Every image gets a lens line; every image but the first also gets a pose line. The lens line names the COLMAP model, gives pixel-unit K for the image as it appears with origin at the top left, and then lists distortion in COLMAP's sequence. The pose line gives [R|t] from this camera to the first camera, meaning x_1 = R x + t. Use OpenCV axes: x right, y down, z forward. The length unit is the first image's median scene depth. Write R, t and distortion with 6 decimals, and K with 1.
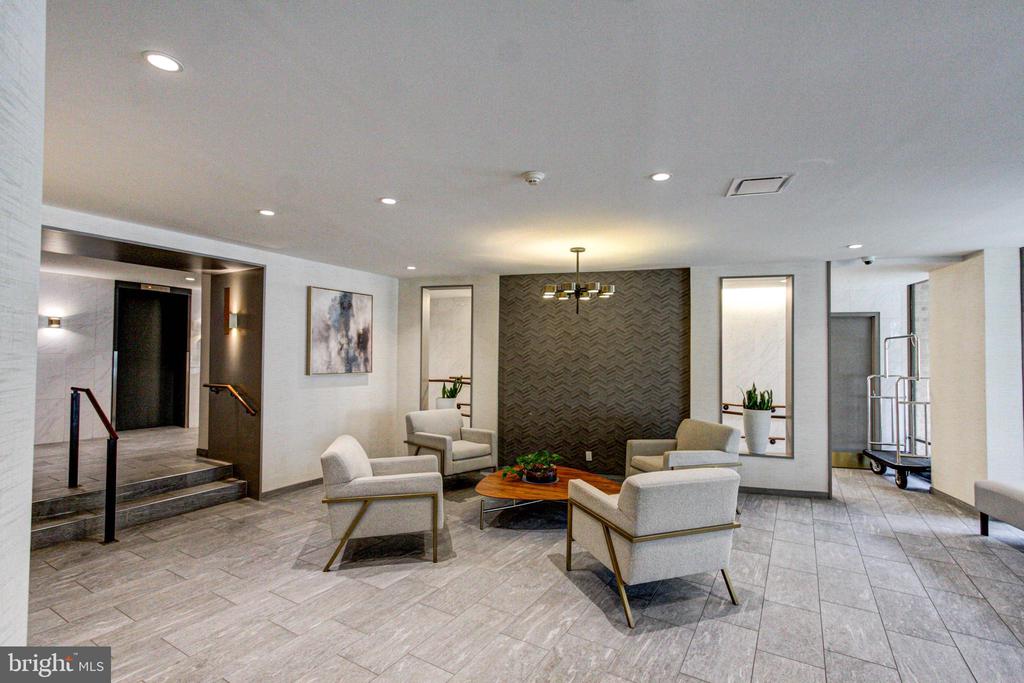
lens RADIAL K [[500.9, 0, 518.1], [0, 500.9, 340.6], [0, 0, 1]] dist [-0.005871, 0.003244]
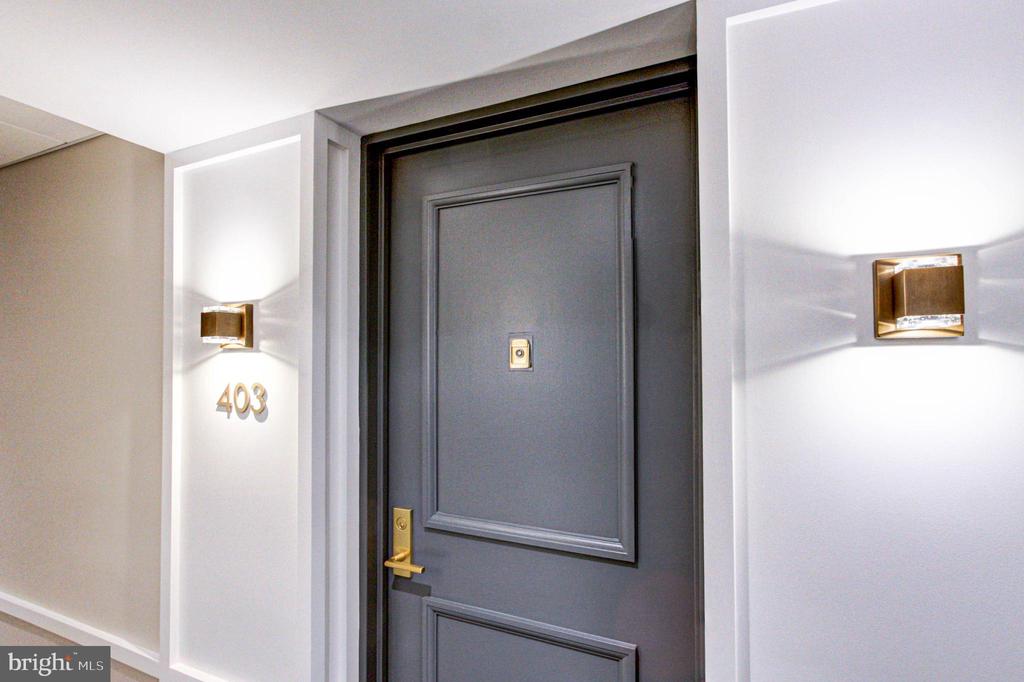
lens RADIAL K [[500.9, 0, 512.7], [0, 500.9, 341.9], [0, 0, 1]] dist [-0.005871, 0.003244]
pose [[0.070265, -0.019260, -0.997342, -0.821077], [0.025507, 0.999521, -0.017505, -0.027125], [0.997202, -0.024210, 0.070723, 0.899025]]
